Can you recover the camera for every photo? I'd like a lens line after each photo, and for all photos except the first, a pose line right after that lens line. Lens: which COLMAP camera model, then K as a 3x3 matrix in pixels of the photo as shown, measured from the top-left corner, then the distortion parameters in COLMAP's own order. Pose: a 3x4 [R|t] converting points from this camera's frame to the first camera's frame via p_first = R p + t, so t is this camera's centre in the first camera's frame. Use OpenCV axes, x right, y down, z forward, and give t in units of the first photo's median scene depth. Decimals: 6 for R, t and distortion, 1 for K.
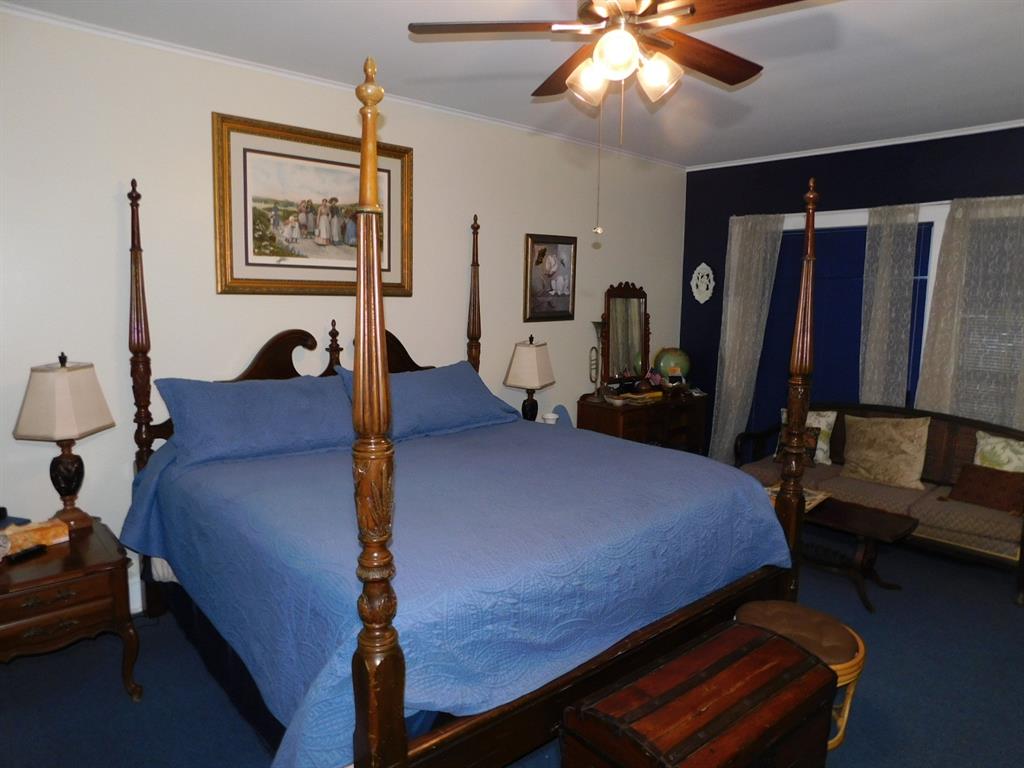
lens RADIAL K [[693.4, 0, 517.4], [0, 693.4, 376.9], [0, 0, 1]] dist [-0.009850, 0.000208]
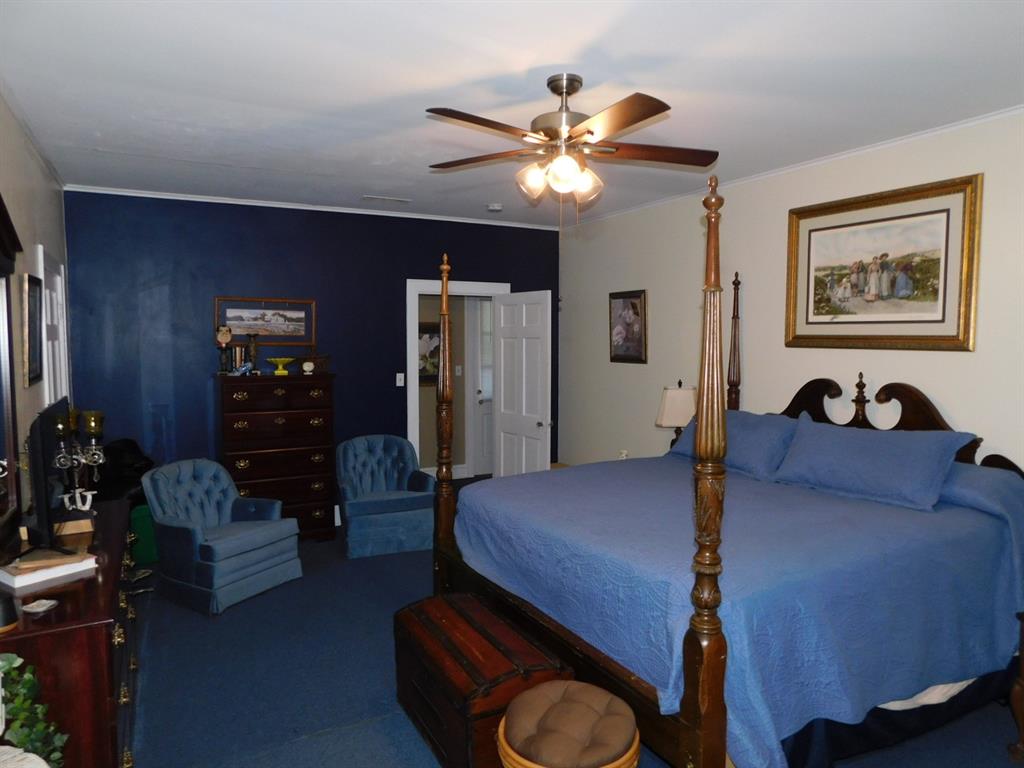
lens RADIAL K [[693.4, 0, 515.8], [0, 693.4, 385.8], [0, 0, 1]] dist [-0.009850, 0.000208]
pose [[-0.230014, 0.047935, -0.972006, 0.882175], [-0.128672, 0.988520, 0.079198, -0.080235], [0.964643, 0.143287, -0.221205, 0.754631]]
